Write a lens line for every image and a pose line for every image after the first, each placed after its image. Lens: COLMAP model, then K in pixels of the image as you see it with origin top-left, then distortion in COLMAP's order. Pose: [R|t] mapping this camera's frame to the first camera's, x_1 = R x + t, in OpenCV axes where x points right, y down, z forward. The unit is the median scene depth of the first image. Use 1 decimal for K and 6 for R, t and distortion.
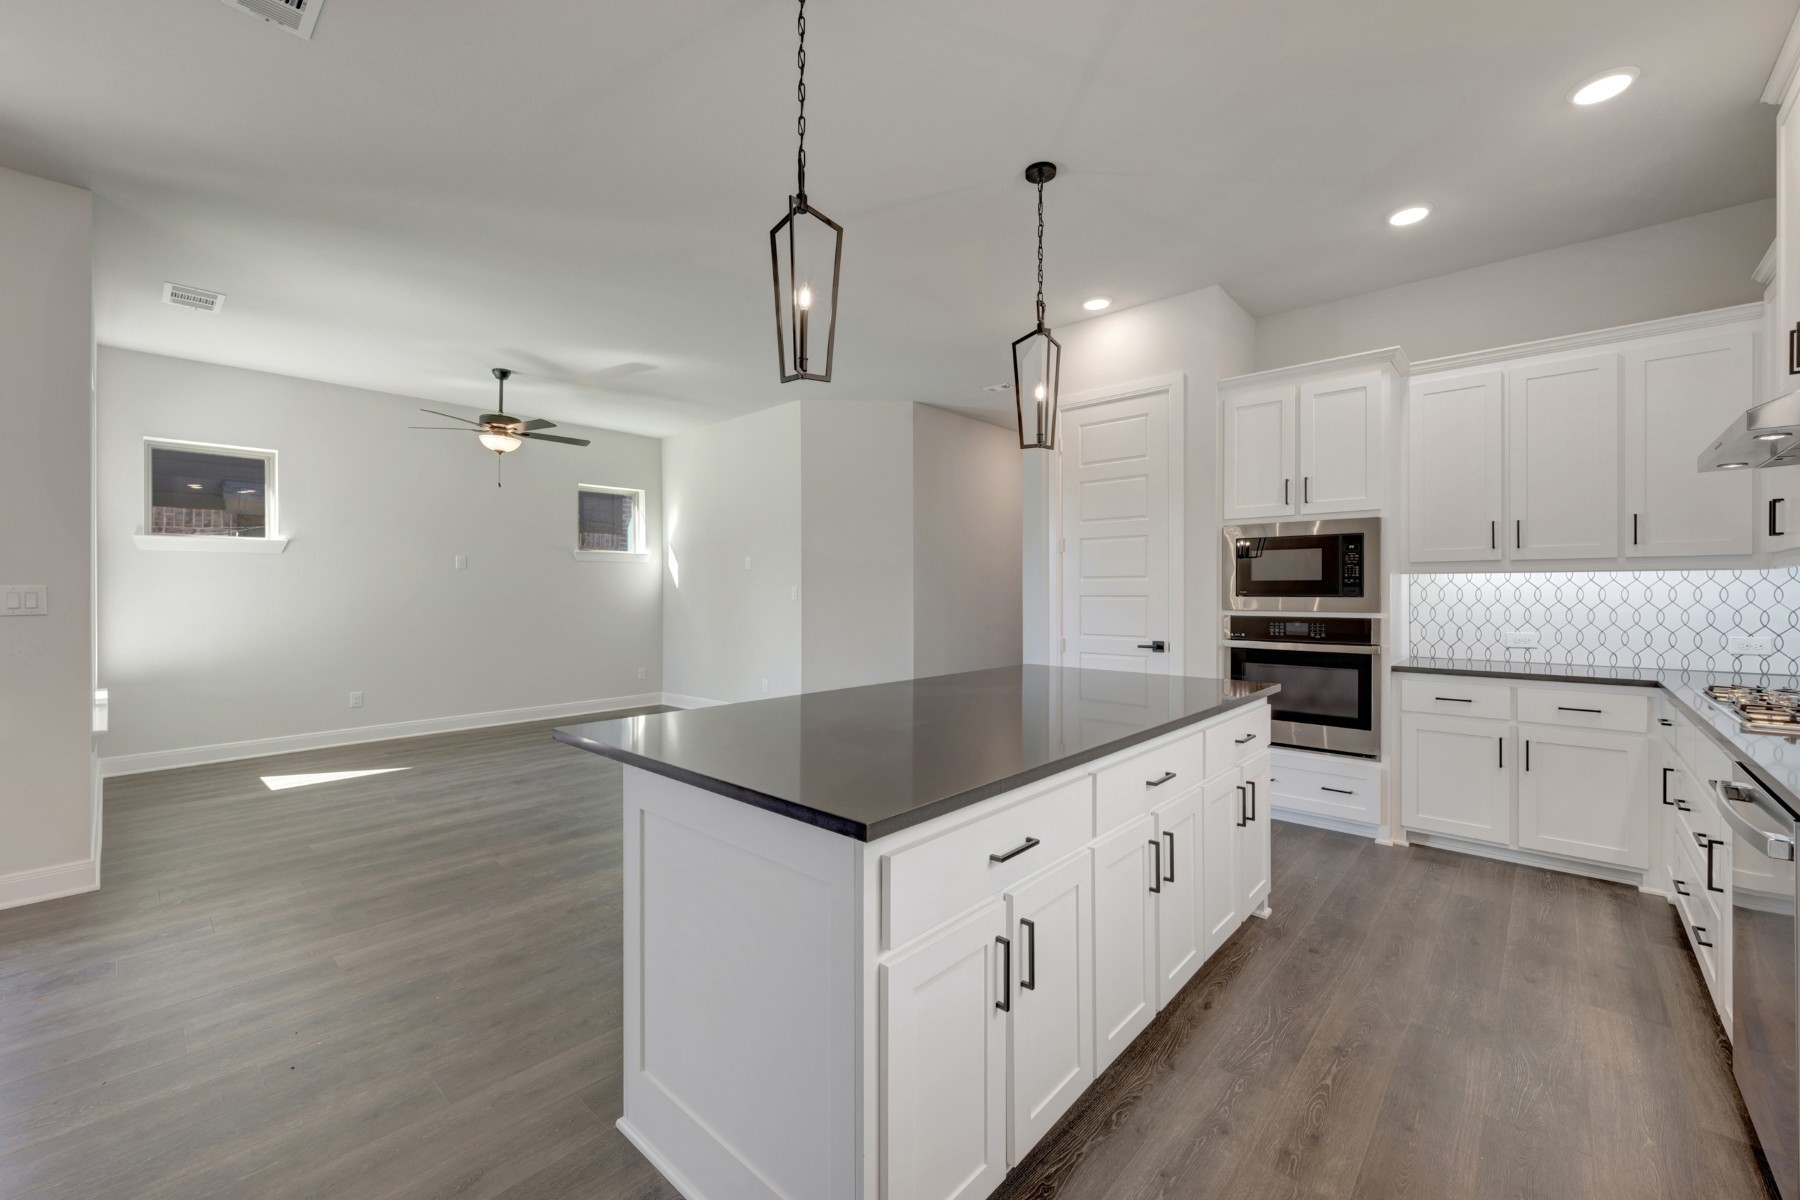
lens RADIAL K [[702.3, 0, 918.4], [0, 702.3, 596.0], [0, 0, 1]] dist [-0.001208, -0.000090]
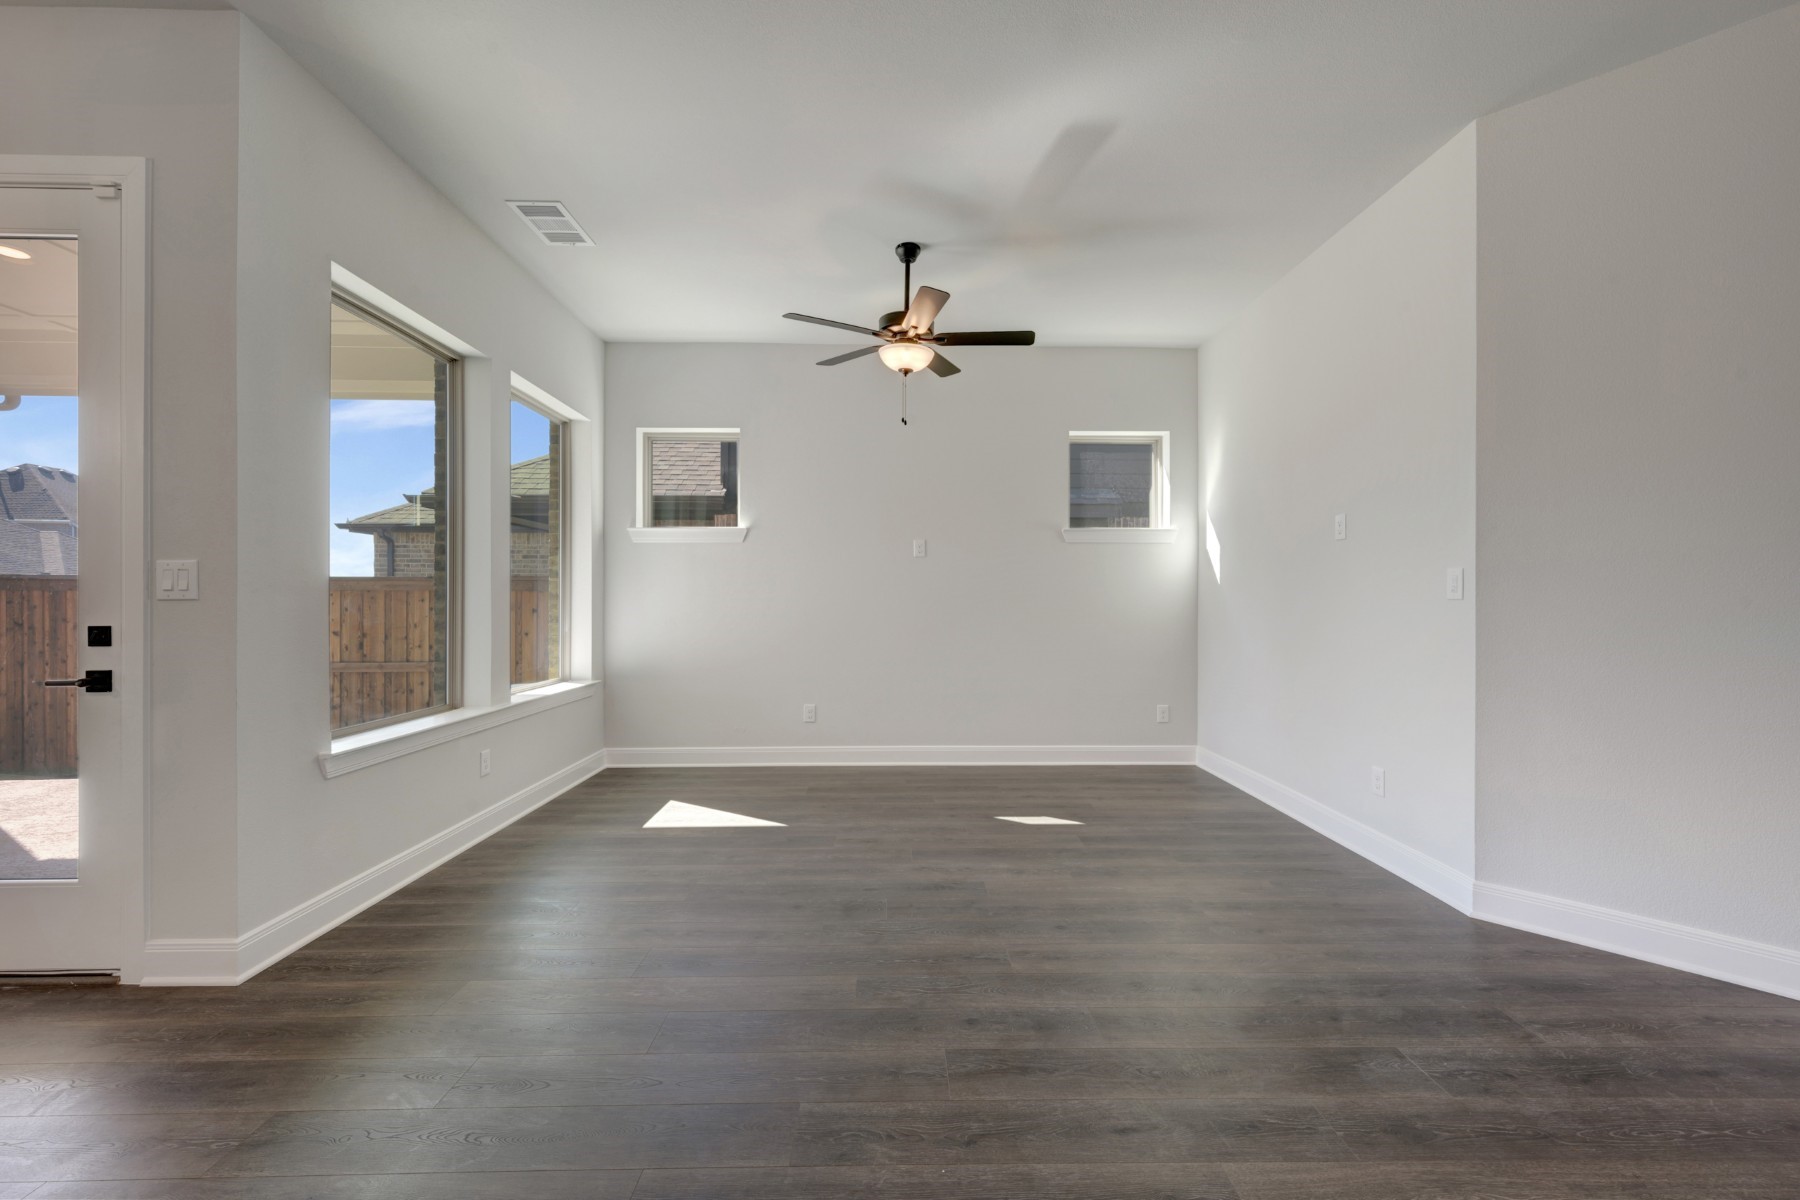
lens RADIAL K [[719.5, 0, 906.4], [0, 719.5, 601.1], [0, 0, 1]] dist [0.003422, -0.000119]
pose [[0.678359, 0.005582, -0.734709, -0.150396], [-0.007601, 0.999971, 0.000579, 0.018059], [0.734691, 0.005192, 0.678382, 0.856307]]
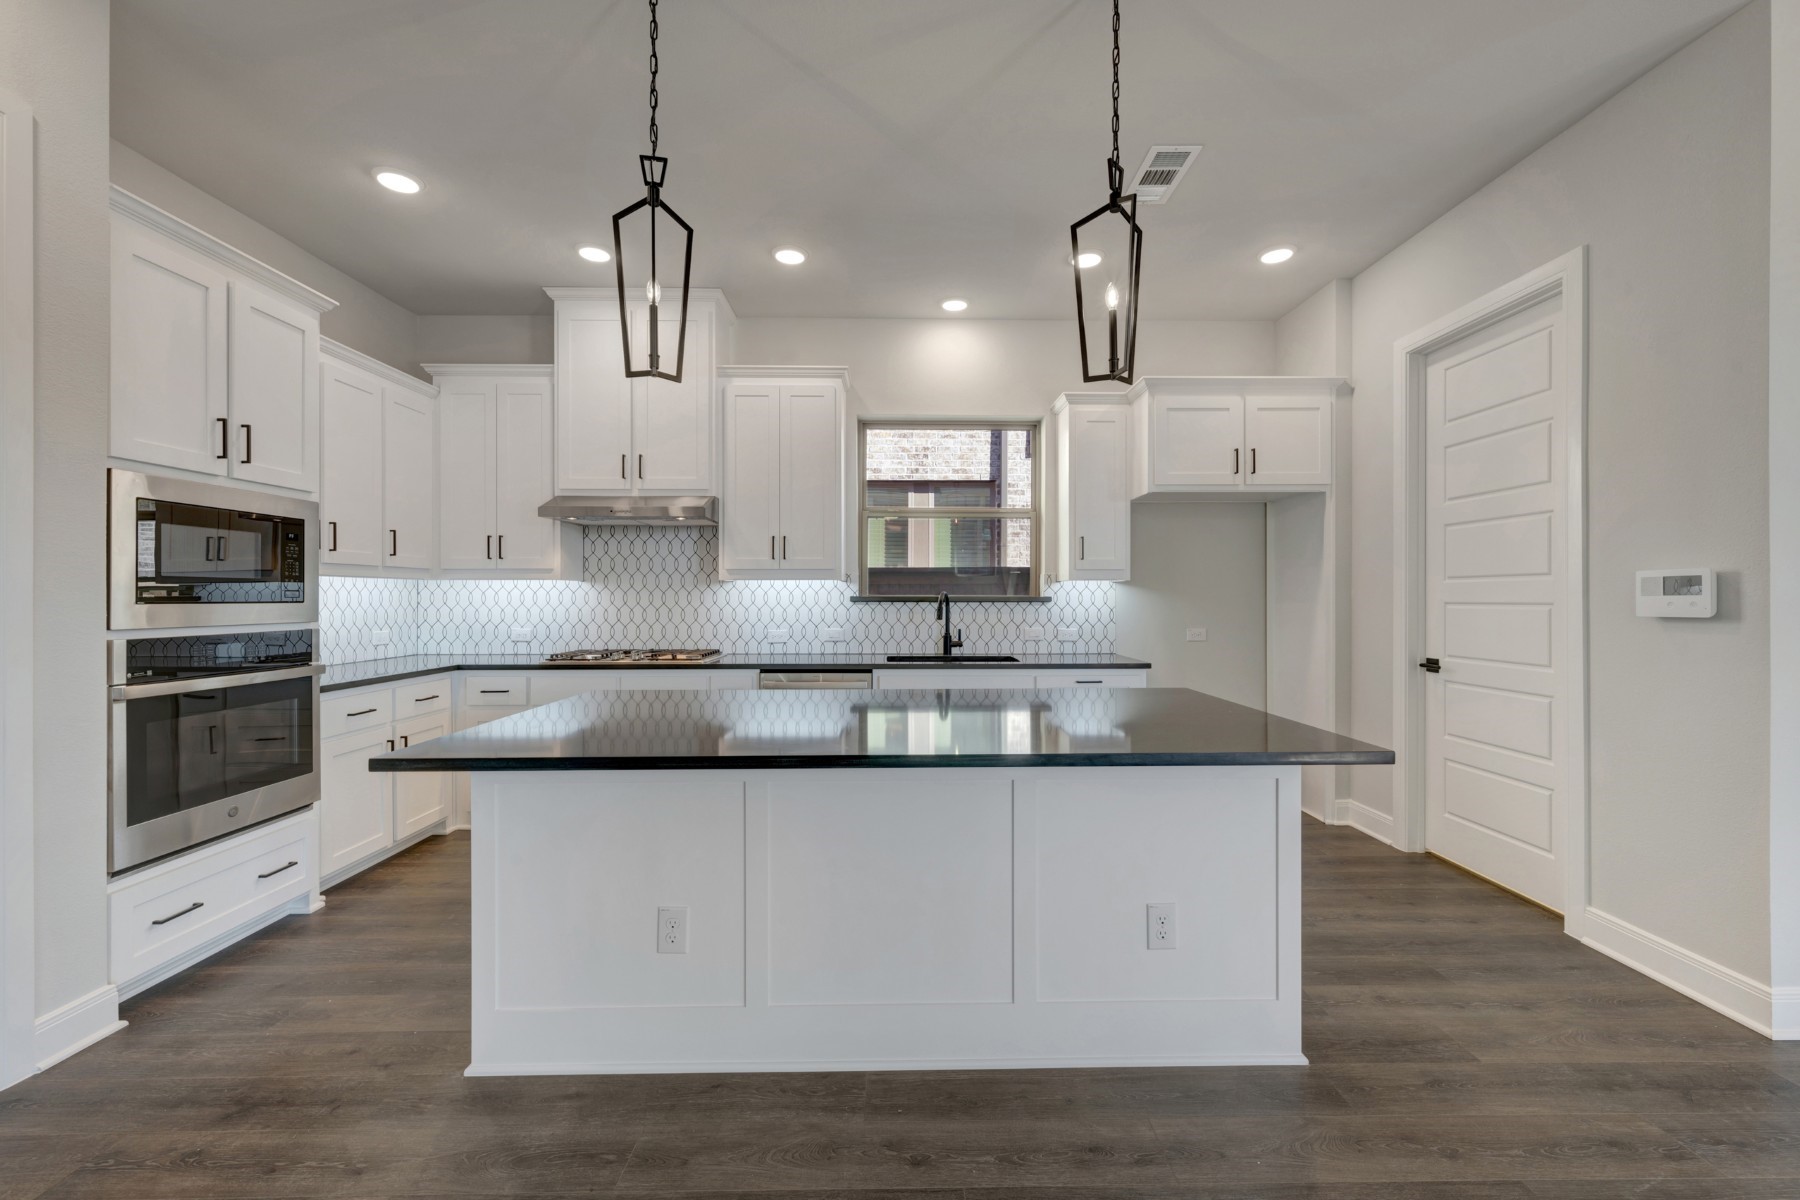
lens RADIAL K [[715.9, 0, 899.9], [0, 715.9, 594.5], [0, 0, 1]] dist [0.001160, 0.000196]
pose [[-0.669240, 0.002372, 0.743043, -0.391935], [0.004944, 0.999987, 0.001261, -0.005031], [-0.743030, 0.004518, -0.669243, 1.053365]]
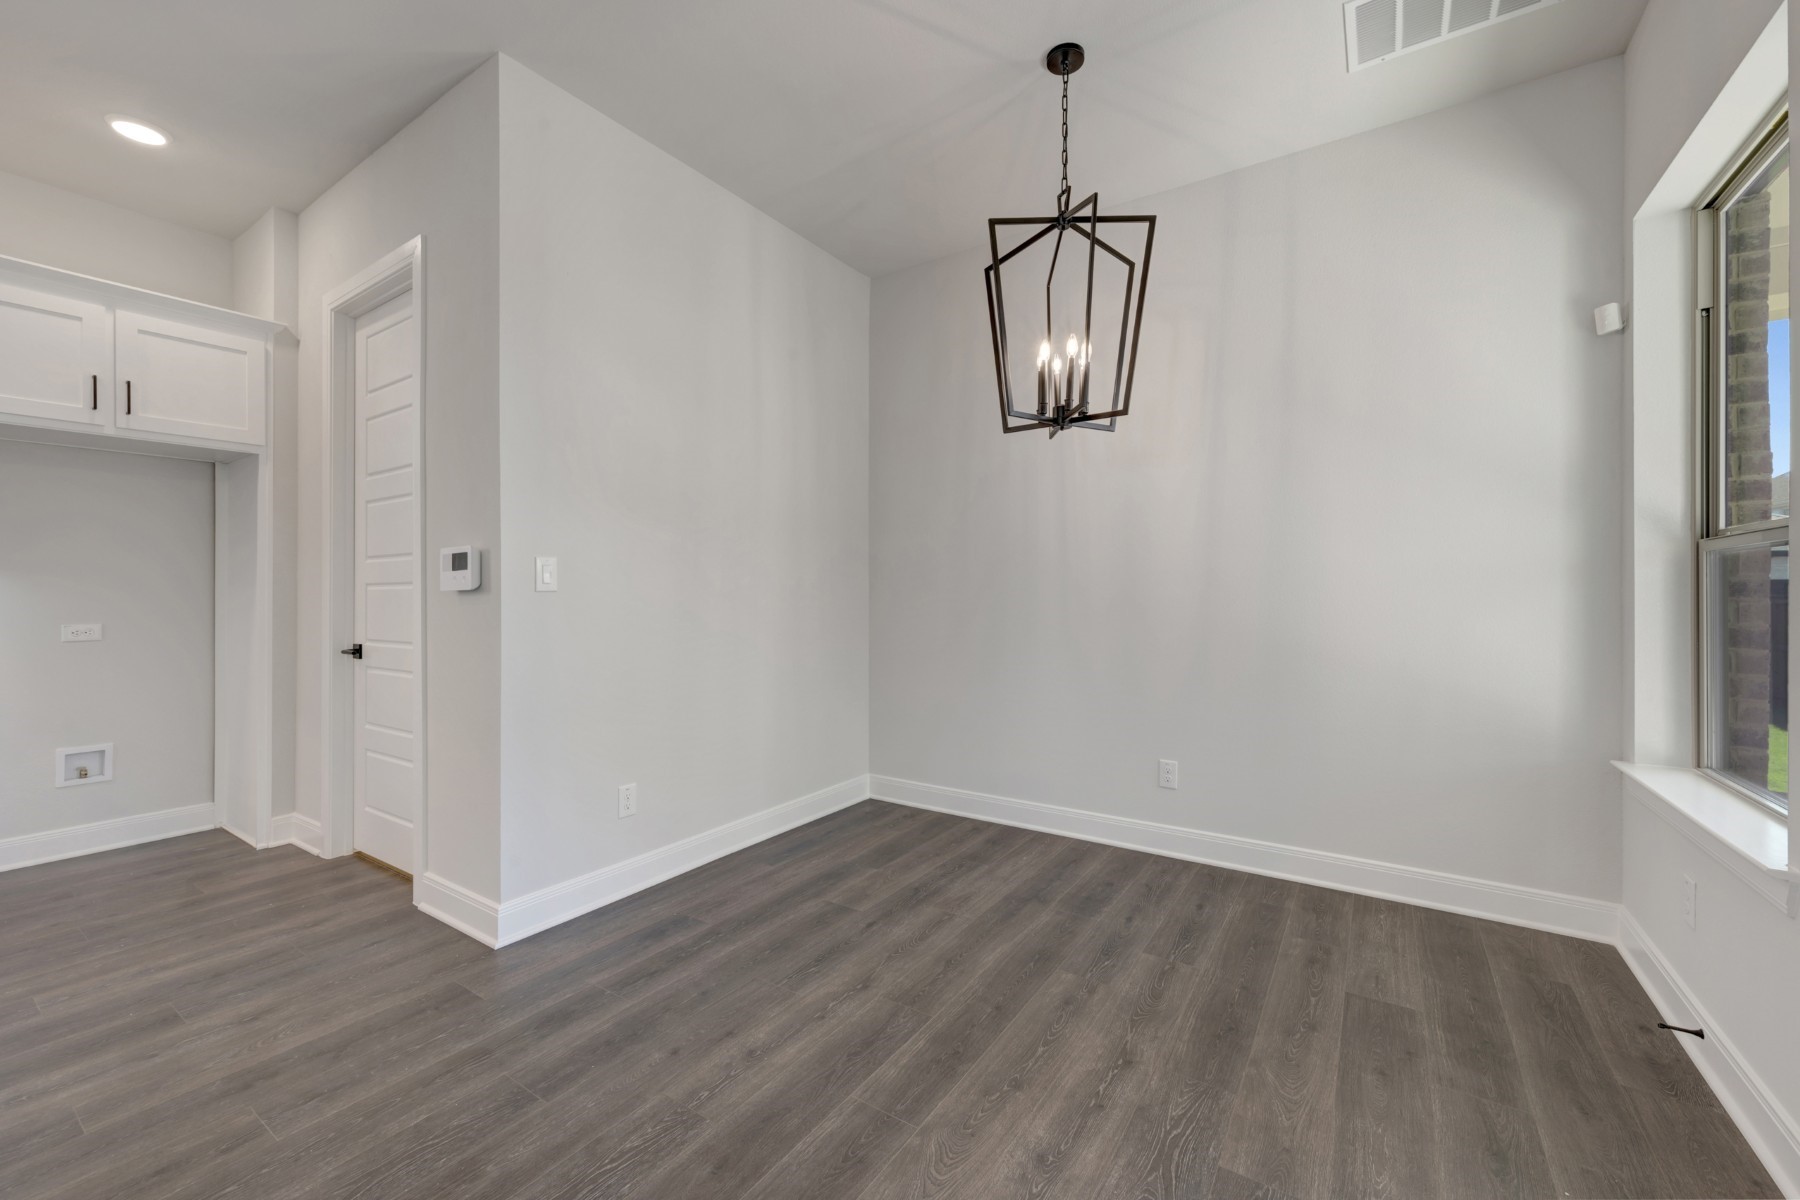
lens RADIAL K [[721.1, 0, 924.4], [0, 721.1, 591.6], [0, 0, 1]] dist [0.000237, 0.000215]
pose [[-0.988660, 0.003139, -0.150138, -0.722819], [0.002798, 0.999993, 0.002479, 0.019509], [0.150145, 0.002031, -0.988662, 0.880543]]
